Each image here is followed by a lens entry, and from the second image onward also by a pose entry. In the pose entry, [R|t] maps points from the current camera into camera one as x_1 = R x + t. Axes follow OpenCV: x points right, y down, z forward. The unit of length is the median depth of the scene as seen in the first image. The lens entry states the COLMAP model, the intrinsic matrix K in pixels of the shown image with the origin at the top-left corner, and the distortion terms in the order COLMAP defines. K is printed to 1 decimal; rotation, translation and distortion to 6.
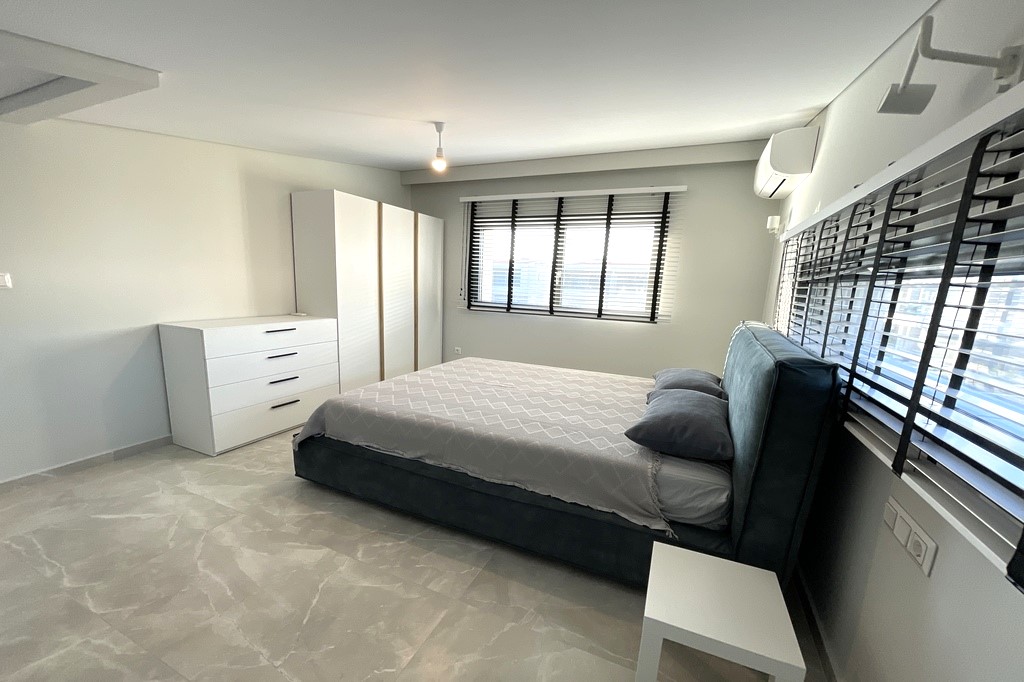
lens RADIAL K [[413.8, 0, 512.1], [0, 413.8, 337.8], [0, 0, 1]] dist [-0.000310, 0.000080]
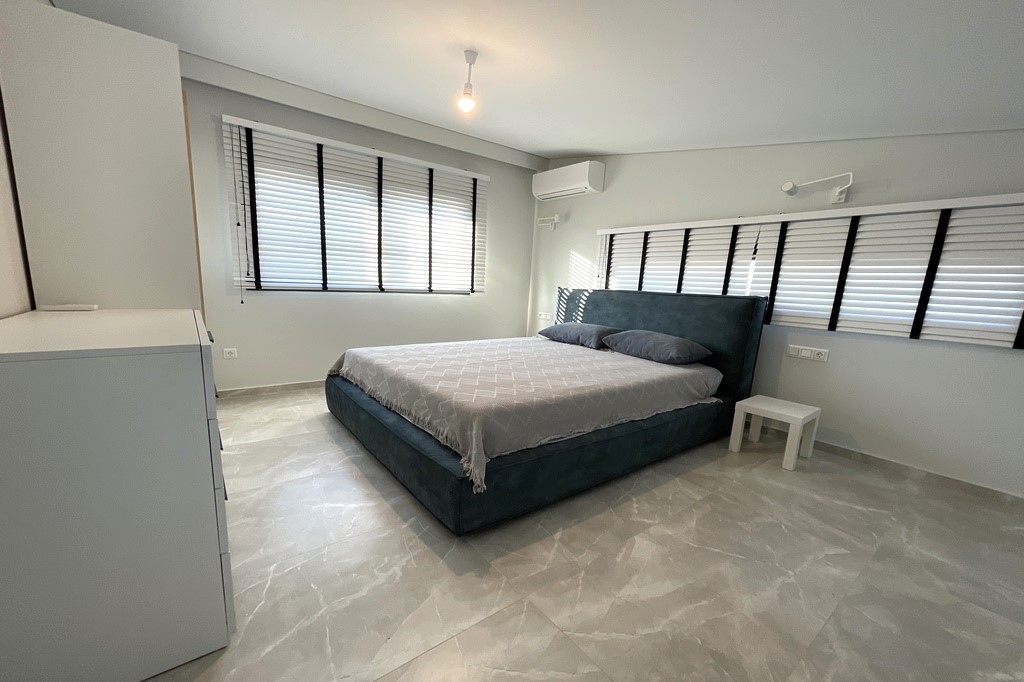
lens RADIAL K [[411.3, 0, 512.0], [0, 411.3, 341.0], [0, 0, 1]] dist [-0.001437, -0.000167]
pose [[0.469238, -0.140655, 0.871798, -1.168380], [0.090964, 0.989681, 0.110714, -0.046598], [-0.878374, 0.027351, 0.477190, 0.699178]]
